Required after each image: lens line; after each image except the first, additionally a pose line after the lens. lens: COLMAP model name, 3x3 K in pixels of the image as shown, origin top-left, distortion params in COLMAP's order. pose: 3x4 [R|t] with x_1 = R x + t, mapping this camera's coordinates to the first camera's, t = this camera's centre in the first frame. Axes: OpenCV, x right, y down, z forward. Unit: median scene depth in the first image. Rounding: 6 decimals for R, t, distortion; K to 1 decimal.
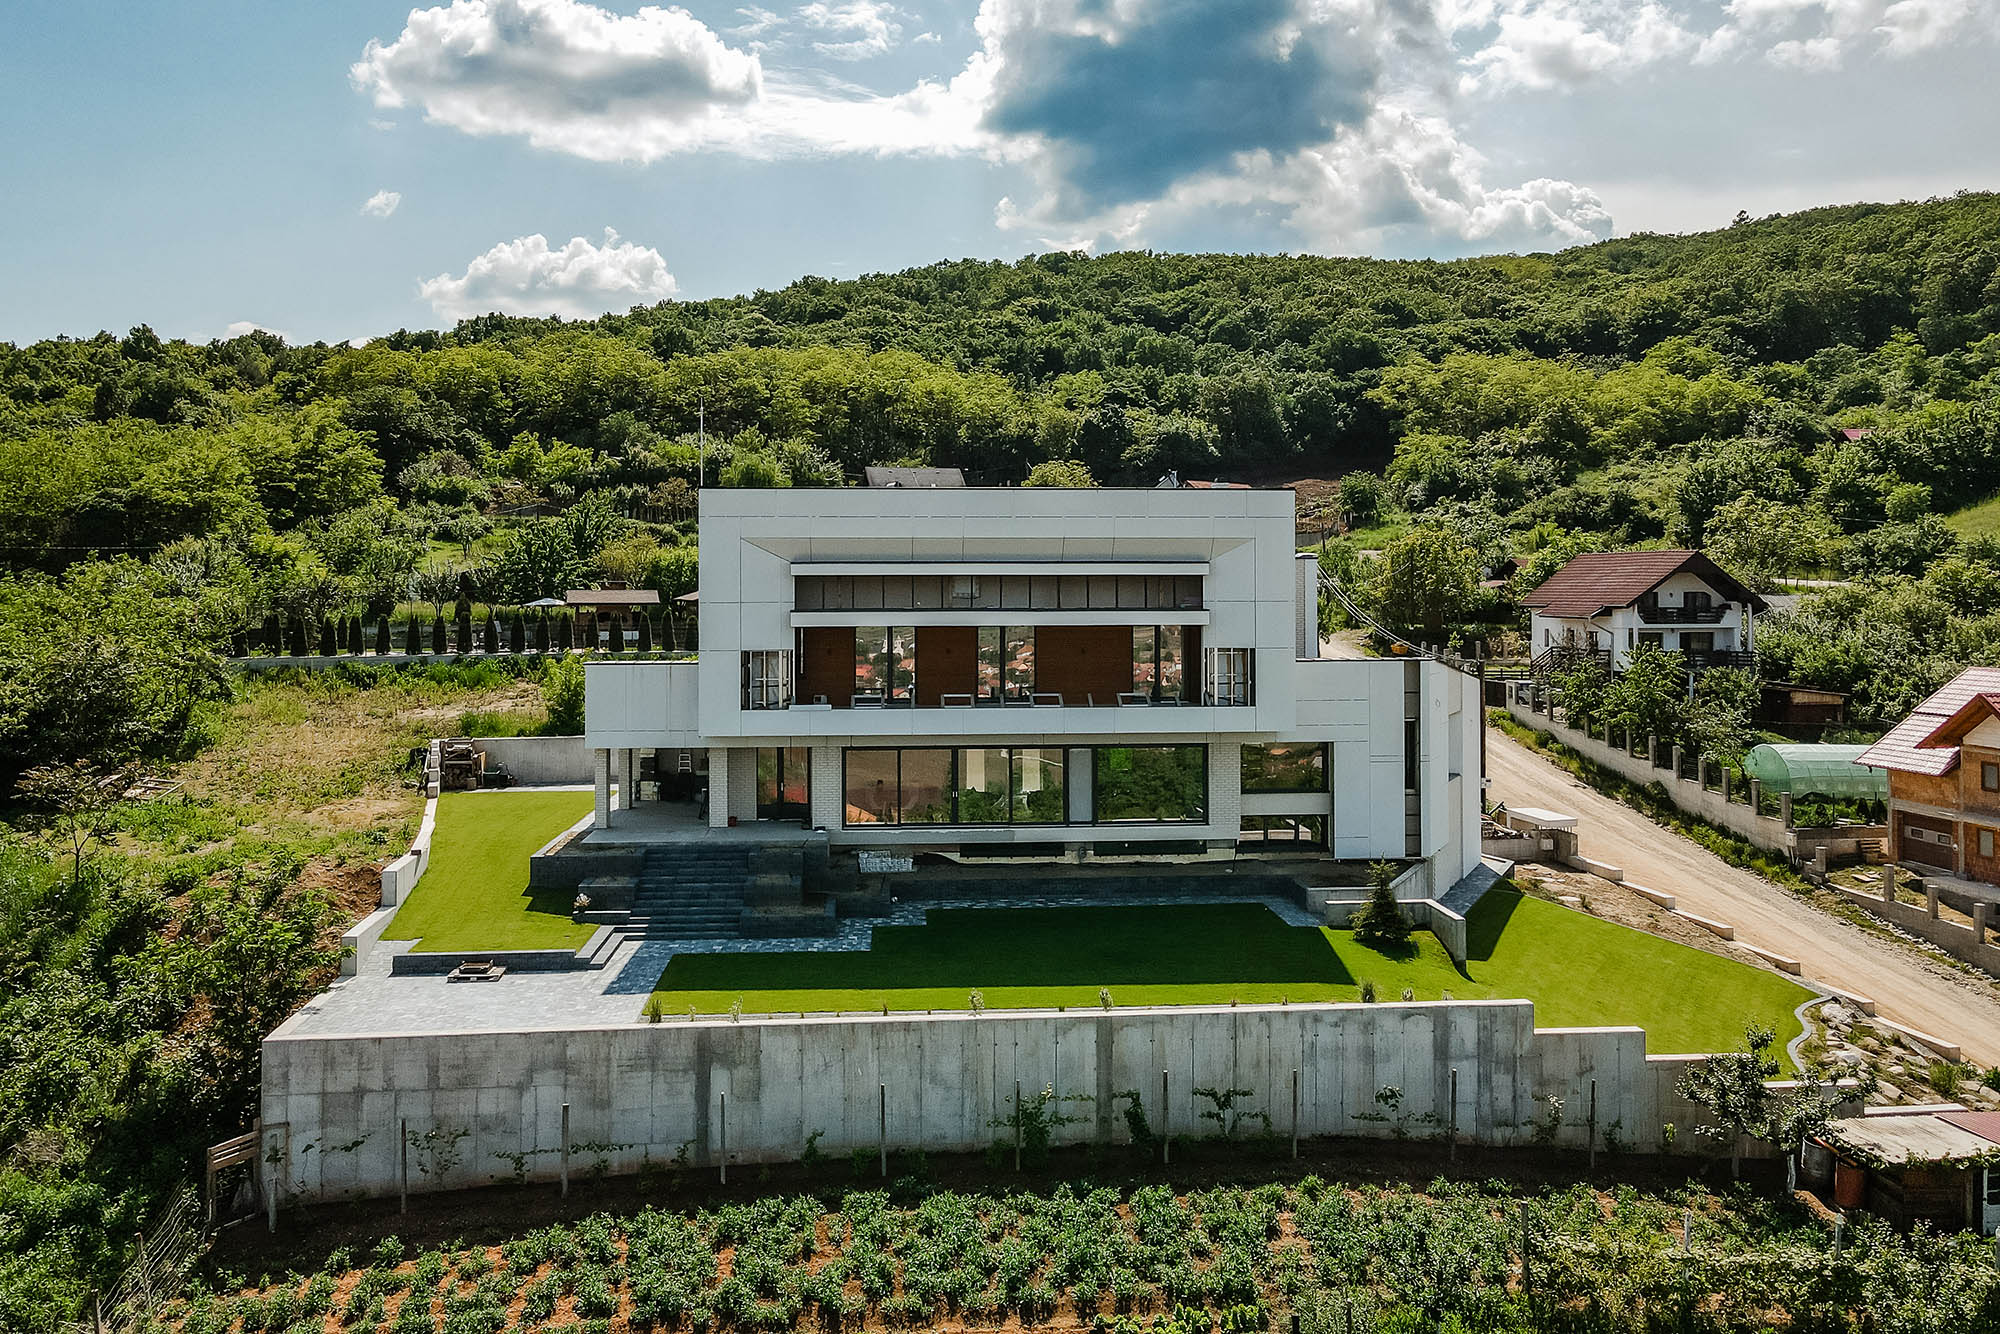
lens RADIAL K [[1463.9, 0, 998.9], [0, 1463.9, 620.0], [0, 0, 1]] dist [-0.005133, 0.034376]
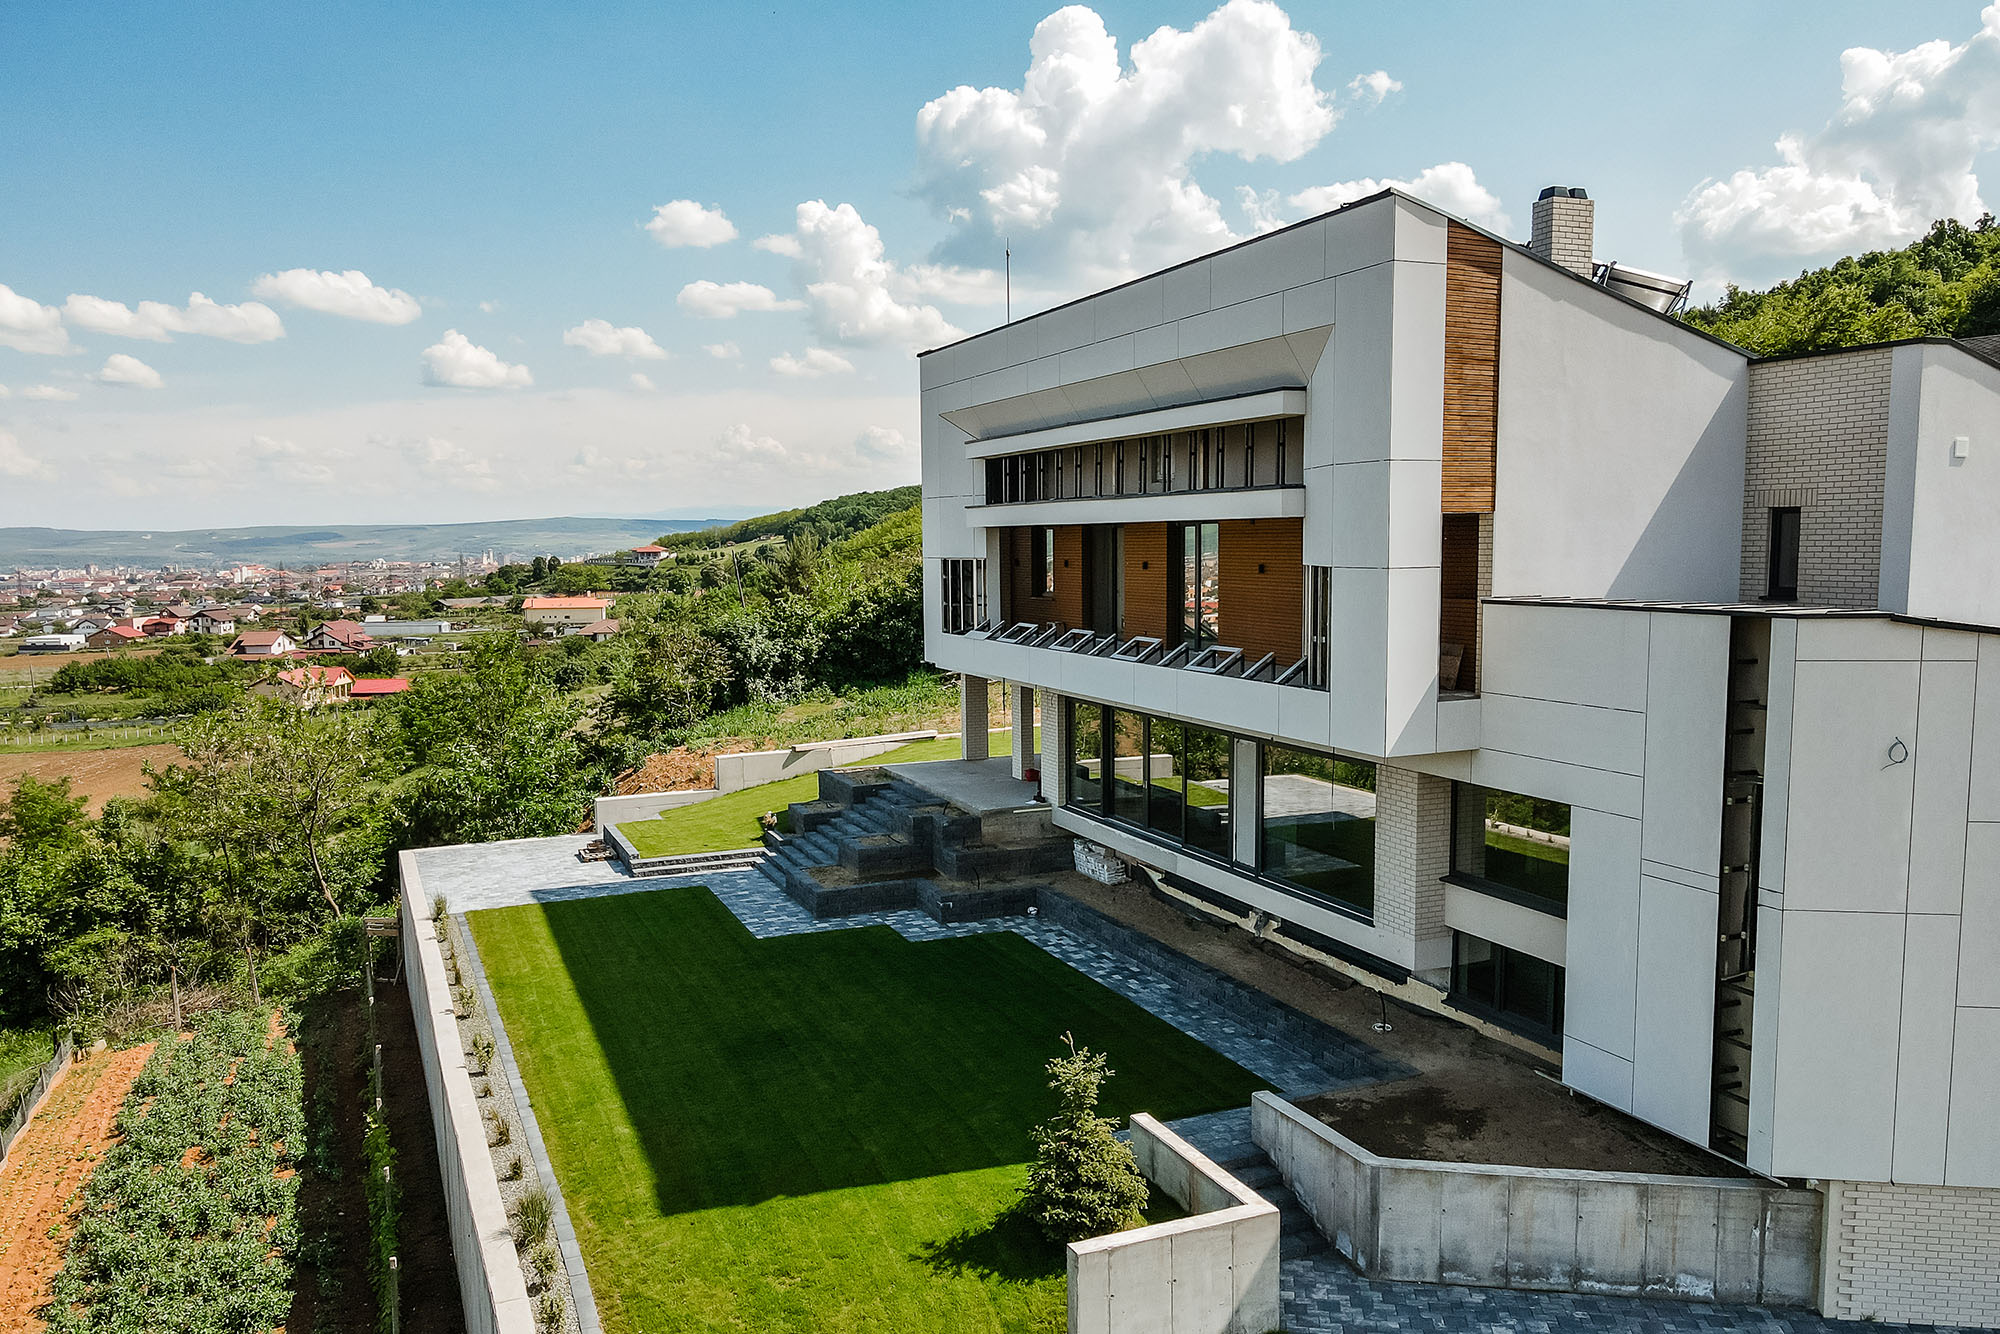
lens RADIAL K [[1466.9, 0, 998.9], [0, 1466.9, 709.5], [0, 0, 1]] dist [-0.012974, 0.046888]
pose [[0.322604, 0.109176, -0.940217, 0.581839], [-0.004837, 0.993503, 0.113703, 0.012143], [0.946522, -0.032133, 0.321036, 0.749620]]
